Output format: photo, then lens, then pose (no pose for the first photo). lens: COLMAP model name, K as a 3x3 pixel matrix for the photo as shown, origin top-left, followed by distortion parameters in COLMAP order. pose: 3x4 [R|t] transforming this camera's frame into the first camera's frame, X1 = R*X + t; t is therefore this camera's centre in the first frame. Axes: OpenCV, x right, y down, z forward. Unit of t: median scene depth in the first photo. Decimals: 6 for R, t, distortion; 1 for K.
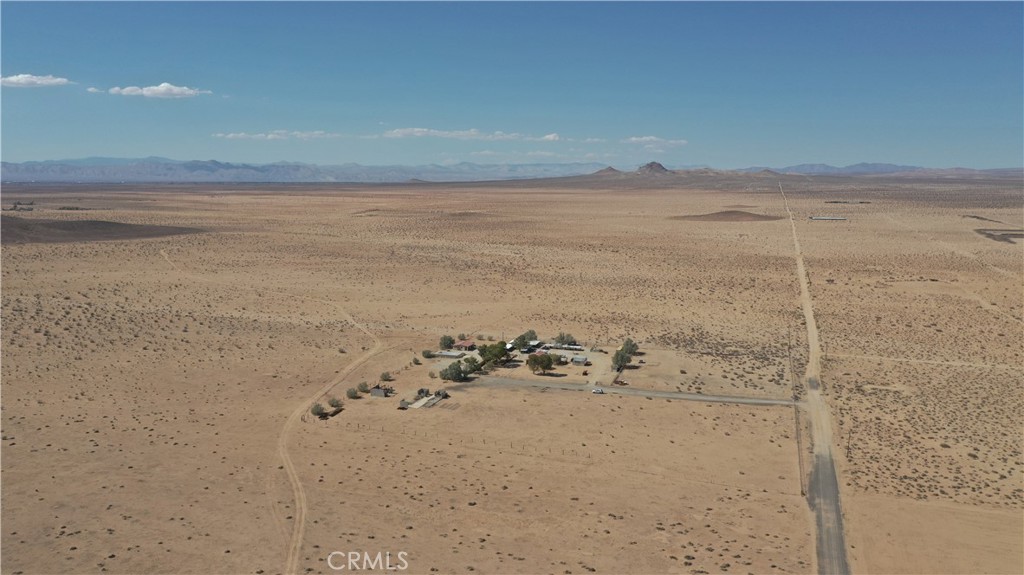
lens RADIAL K [[808.4, 0, 501.6], [0, 808.4, 281.9], [0, 0, 1]] dist [-0.000557, 0.005906]
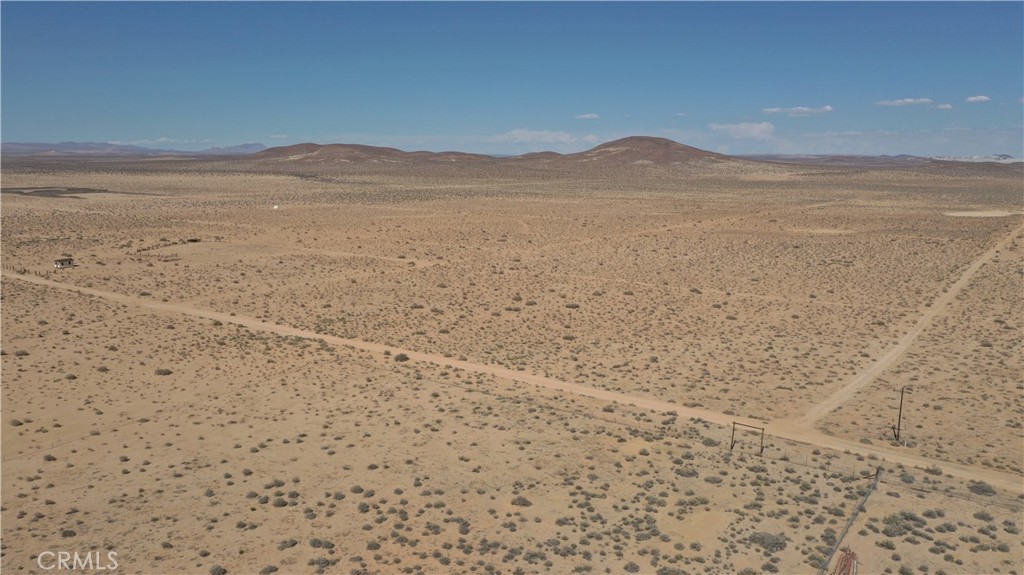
lens RADIAL K [[808.4, 0, 501.6], [0, 808.4, 281.9], [0, 0, 1]] dist [-0.000557, 0.005906]
pose [[0.292748, -0.142563, 0.945502, 0.065485], [0.123475, 0.986180, 0.110466, -0.015190], [-0.948184, 0.084407, 0.306305, 0.950997]]
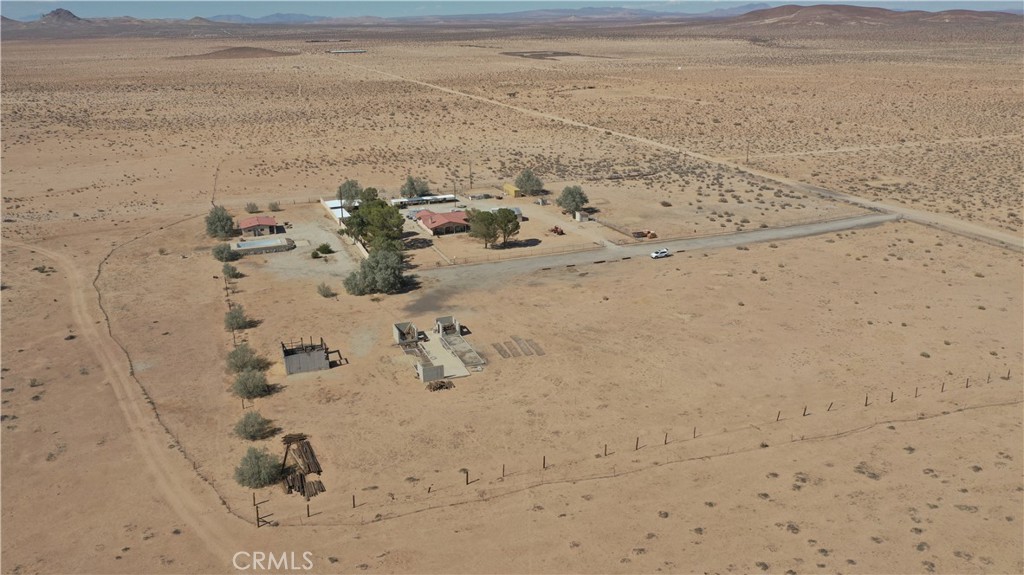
lens RADIAL K [[808.4, 0, 501.6], [0, 808.4, 281.9], [0, 0, 1]] dist [-0.000557, 0.005906]
pose [[0.774943, -0.203555, 0.598356, -0.230219], [0.098400, 0.974030, 0.203917, 0.024530], [-0.624325, -0.099146, 0.774847, 0.499250]]
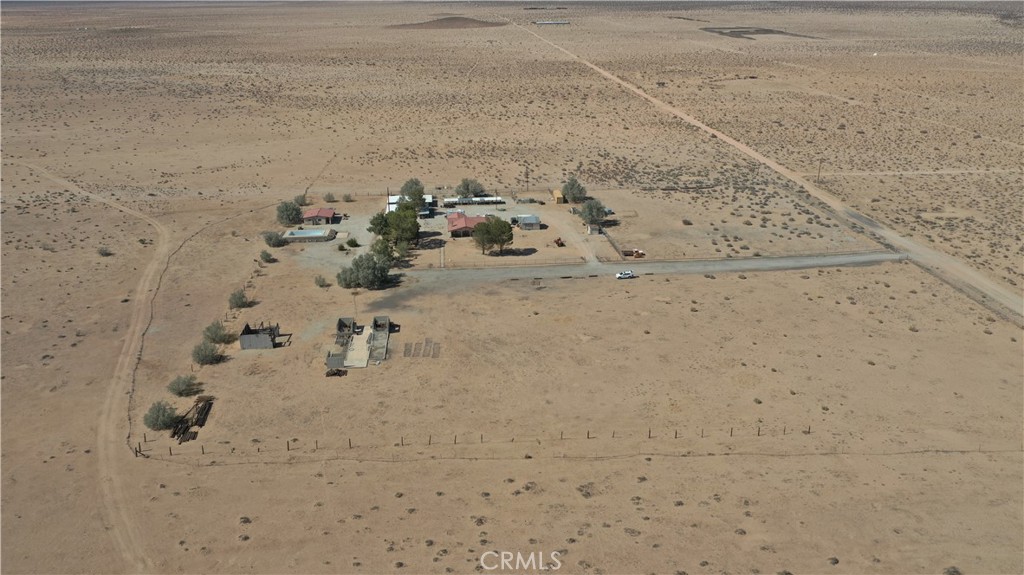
lens RADIAL K [[808.4, 0, 501.6], [0, 808.4, 281.9], [0, 0, 1]] dist [-0.000557, 0.005906]
pose [[0.918875, -0.142646, 0.367860, -0.146865], [0.060695, 0.972363, 0.225447, -0.001224], [-0.389852, -0.184830, 0.902138, 0.381656]]
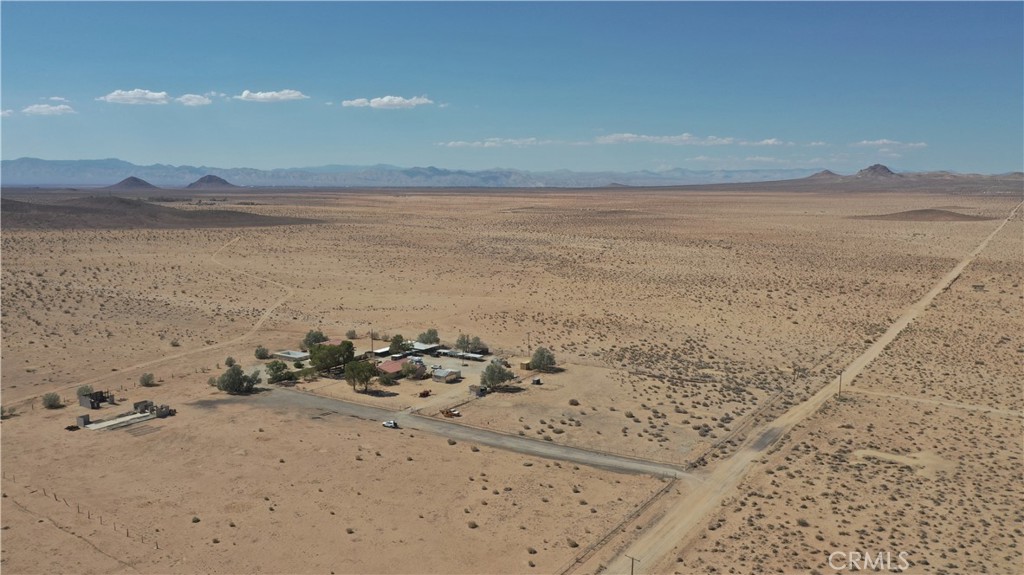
lens RADIAL K [[808.4, 0, 501.6], [0, 808.4, 281.9], [0, 0, 1]] dist [-0.000557, 0.005906]
pose [[0.965478, 0.032533, -0.258444, 0.283879], [-0.034841, 0.999383, -0.004354, 0.018168], [0.258143, 0.013208, 0.966016, 0.317149]]
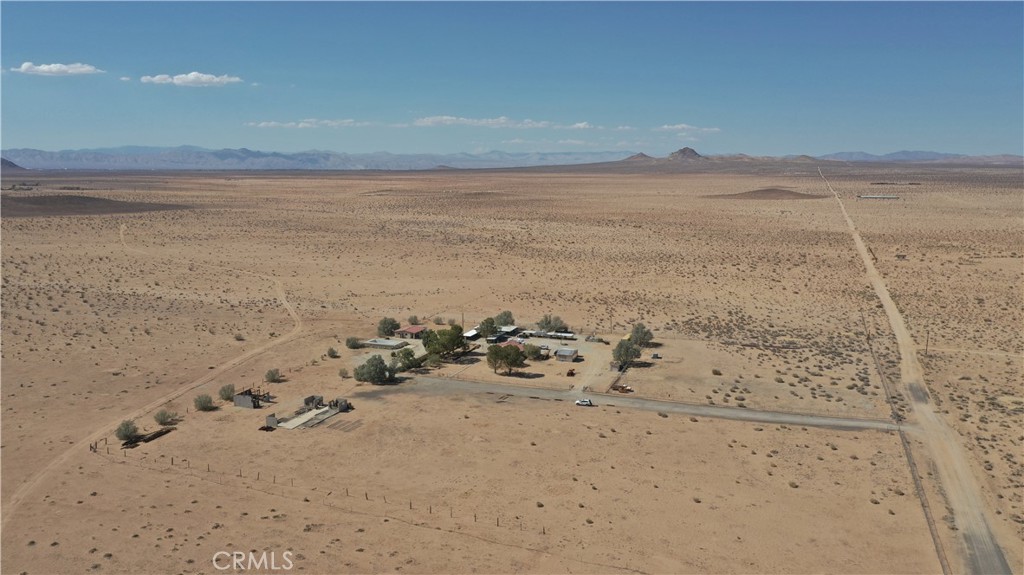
lens RADIAL K [[808.4, 0, 501.6], [0, 808.4, 281.9], [0, 0, 1]] dist [-0.000557, 0.005906]
pose [[0.999265, 0.005350, -0.037970, 0.060097], [-0.004868, 0.999907, 0.012777, 0.023894], [0.038035, -0.012583, 0.999197, 0.273386]]
